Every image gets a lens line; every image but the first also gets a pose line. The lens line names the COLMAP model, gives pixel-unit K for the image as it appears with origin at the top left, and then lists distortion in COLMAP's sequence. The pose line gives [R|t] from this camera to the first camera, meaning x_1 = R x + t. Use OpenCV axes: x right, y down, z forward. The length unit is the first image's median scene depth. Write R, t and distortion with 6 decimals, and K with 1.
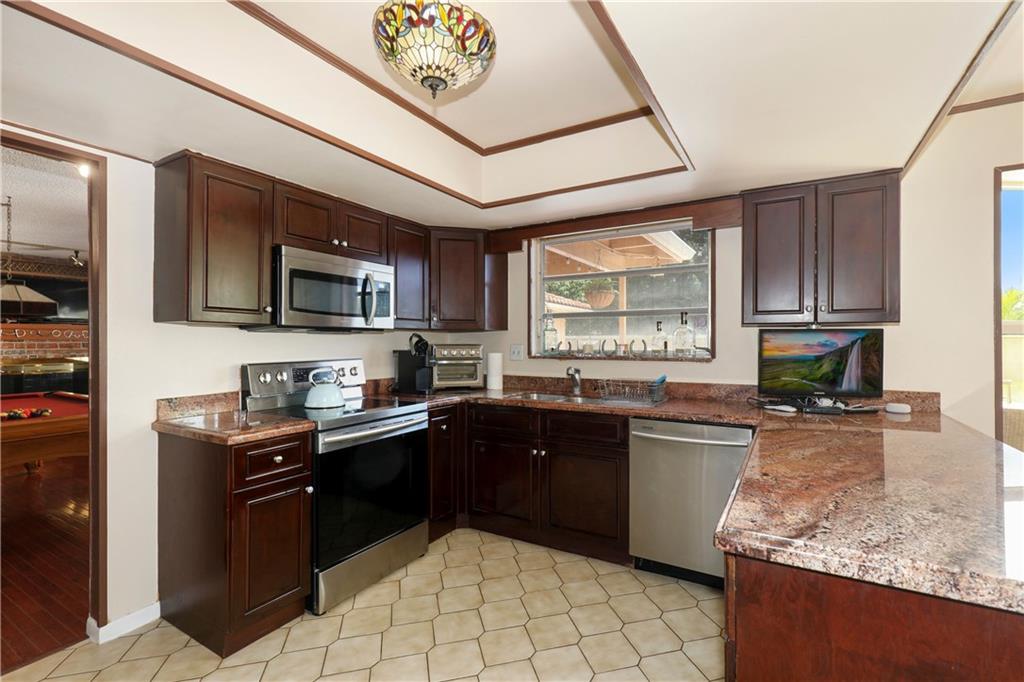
lens RADIAL K [[469.5, 0, 520.3], [0, 469.5, 342.6], [0, 0, 1]] dist [-0.003622, 0.000842]
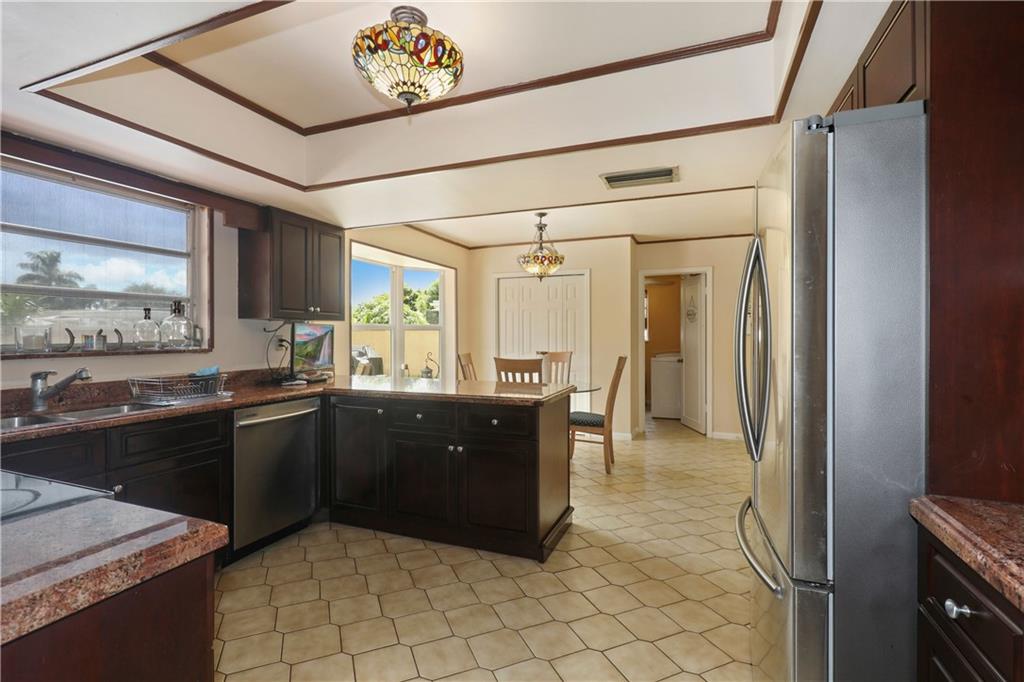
lens RADIAL K [[469.5, 0, 514.4], [0, 469.5, 335.4], [0, 0, 1]] dist [-0.003622, 0.000842]
pose [[-0.153497, -0.001396, 0.988148, -0.861655], [0.001682, 0.999997, 0.001674, 0.005042], [-0.988148, 0.001919, -0.153494, 0.600564]]
